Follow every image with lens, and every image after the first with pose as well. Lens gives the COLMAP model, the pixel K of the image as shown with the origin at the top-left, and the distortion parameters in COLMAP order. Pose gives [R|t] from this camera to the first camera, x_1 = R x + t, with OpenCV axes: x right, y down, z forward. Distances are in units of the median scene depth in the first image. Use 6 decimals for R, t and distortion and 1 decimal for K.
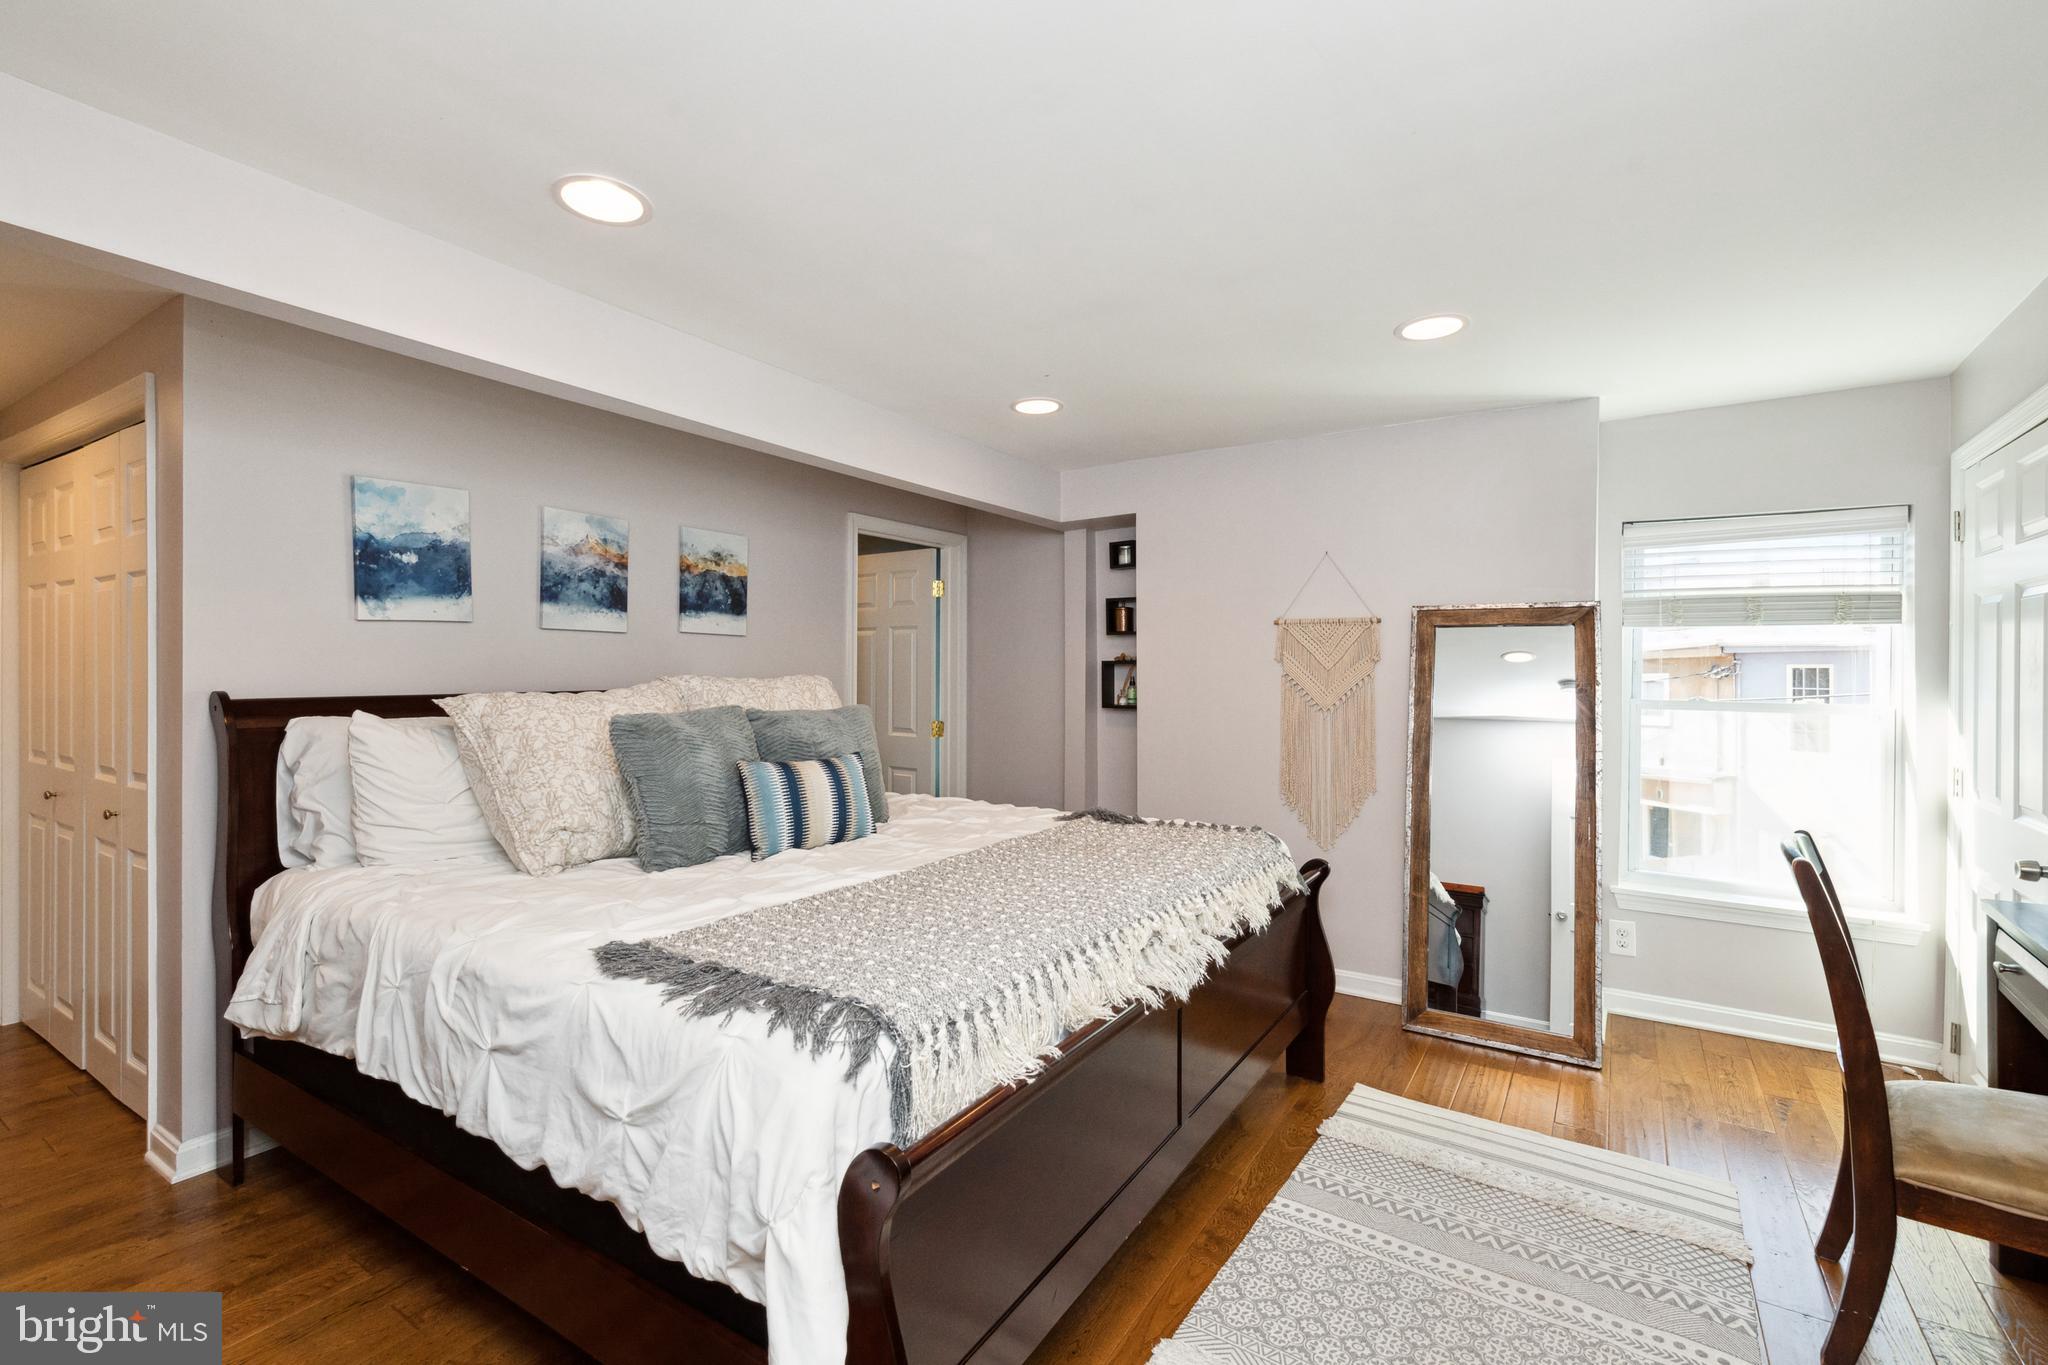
lens RADIAL K [[907.2, 0, 1021.6], [0, 907.2, 671.8], [0, 0, 1]] dist [0.000269, 0.000078]
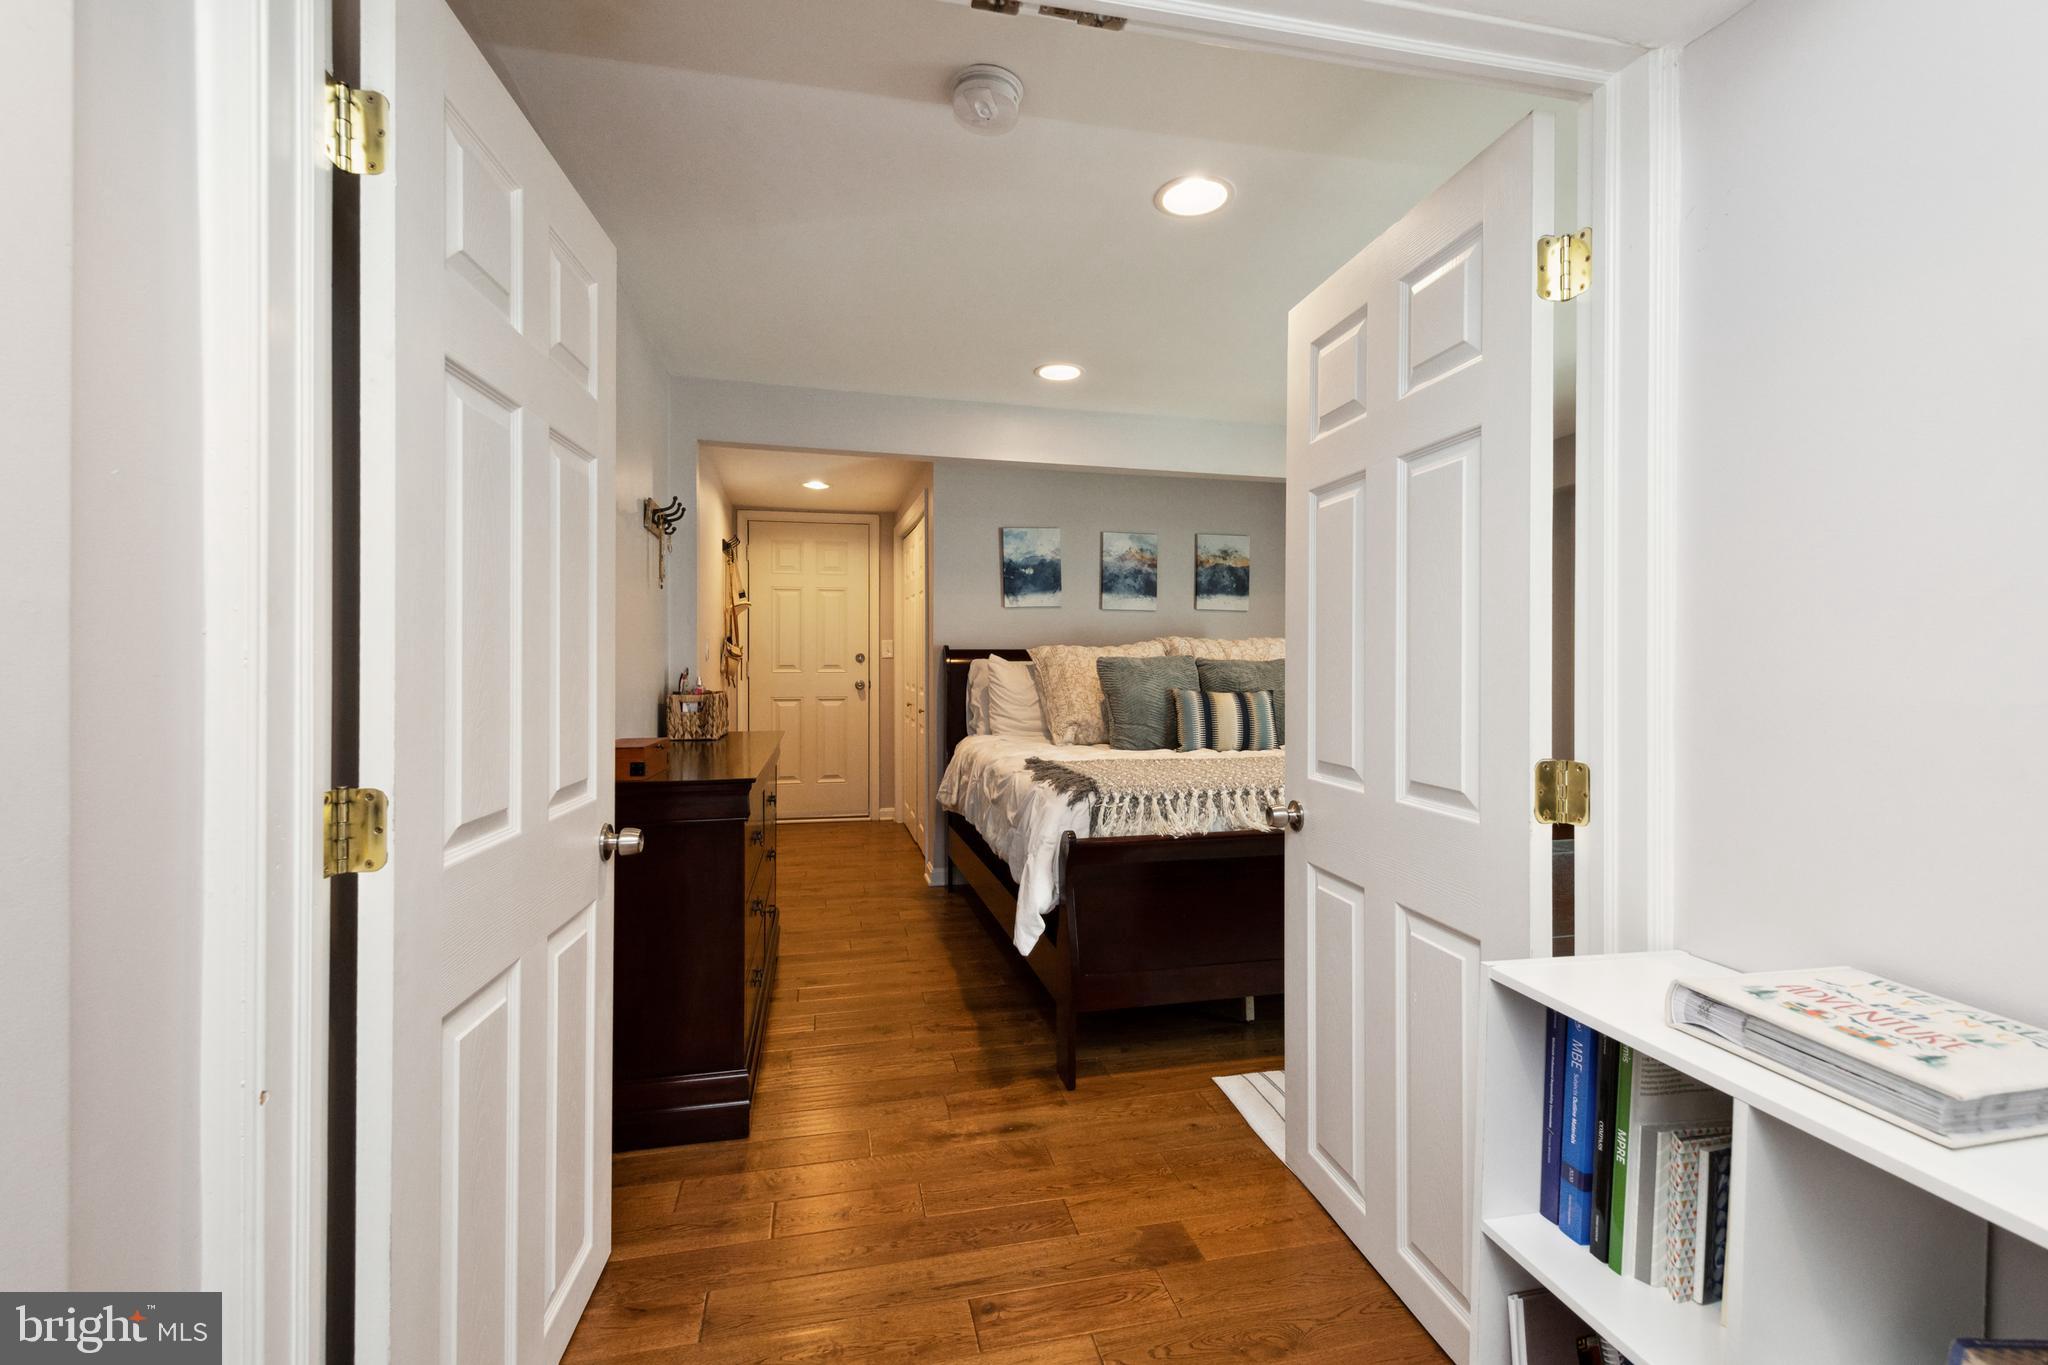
lens RADIAL K [[907.2, 0, 1021.6], [0, 907.2, 671.8], [0, 0, 1]] dist [0.000269, 0.000078]
pose [[0.718047, 0.009114, -0.695935, 0.527084], [-0.000827, 0.999925, 0.012241, 0.046808], [0.695994, -0.008214, 0.718000, -0.264391]]
